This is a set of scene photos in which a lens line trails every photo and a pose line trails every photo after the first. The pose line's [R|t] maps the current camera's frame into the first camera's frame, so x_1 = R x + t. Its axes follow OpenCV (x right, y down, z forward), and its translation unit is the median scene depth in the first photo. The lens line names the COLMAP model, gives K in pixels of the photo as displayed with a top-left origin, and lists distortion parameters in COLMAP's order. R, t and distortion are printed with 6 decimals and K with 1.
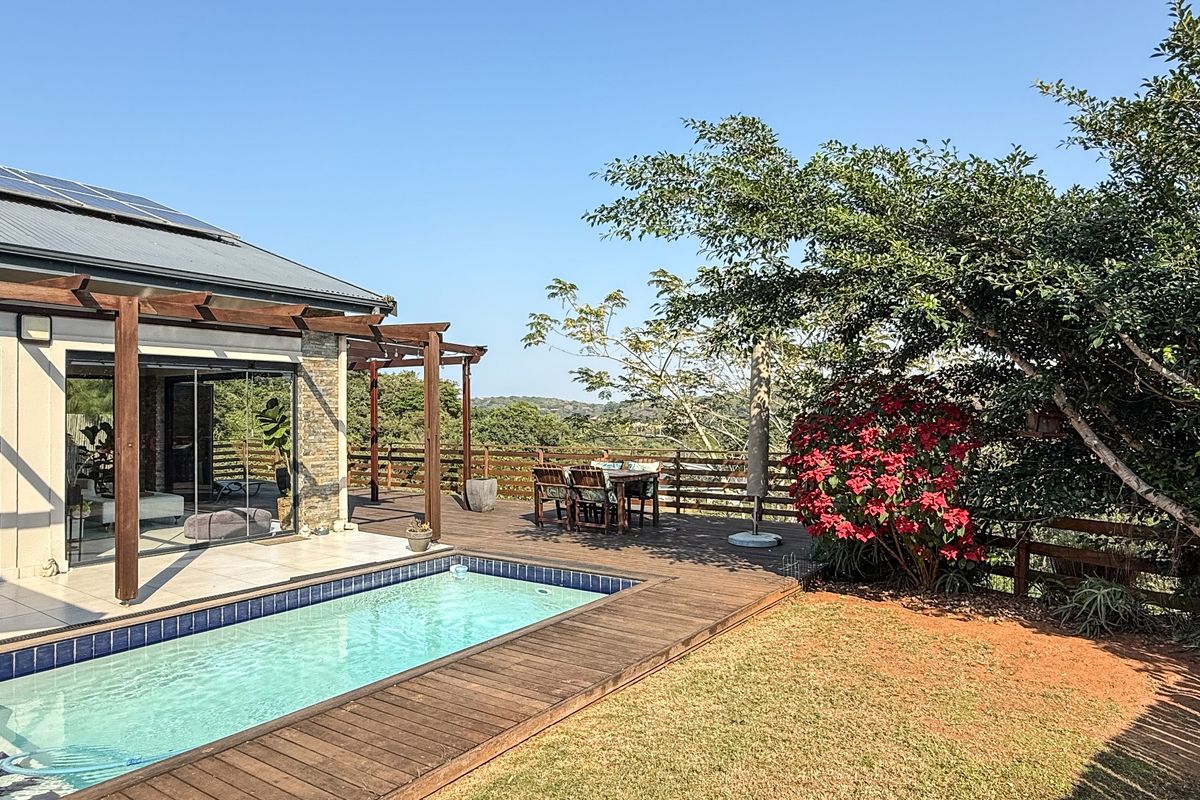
lens RADIAL K [[736.8, 0, 600.2], [0, 736.8, 405.0], [0, 0, 1]] dist [0.001325, 0.000083]
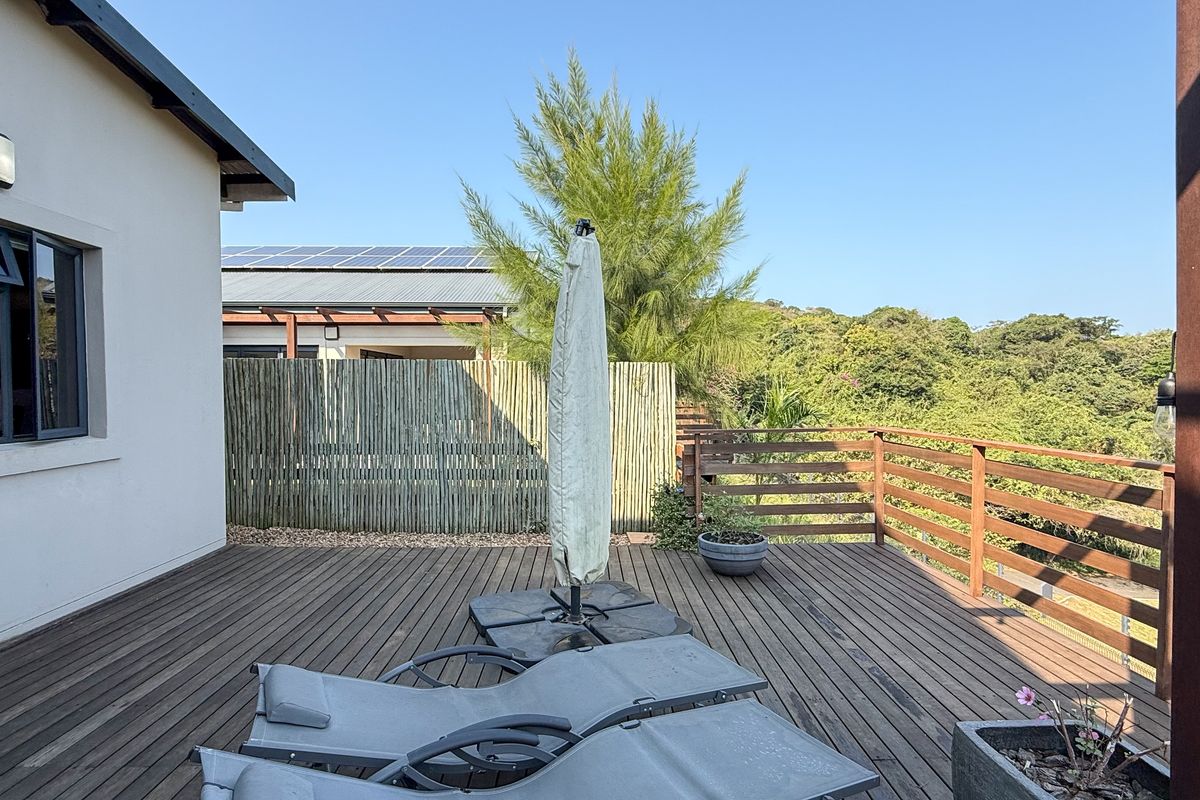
lens RADIAL K [[645.8, 0, 601.9], [0, 645.8, 399.6], [0, 0, 1]] dist [-0.001420, -0.000180]
pose [[0.579674, 0.015691, -0.814698, -0.058153], [0.012318, 0.999532, 0.028015, 0.004361], [0.814756, -0.026275, 0.579209, 0.134647]]
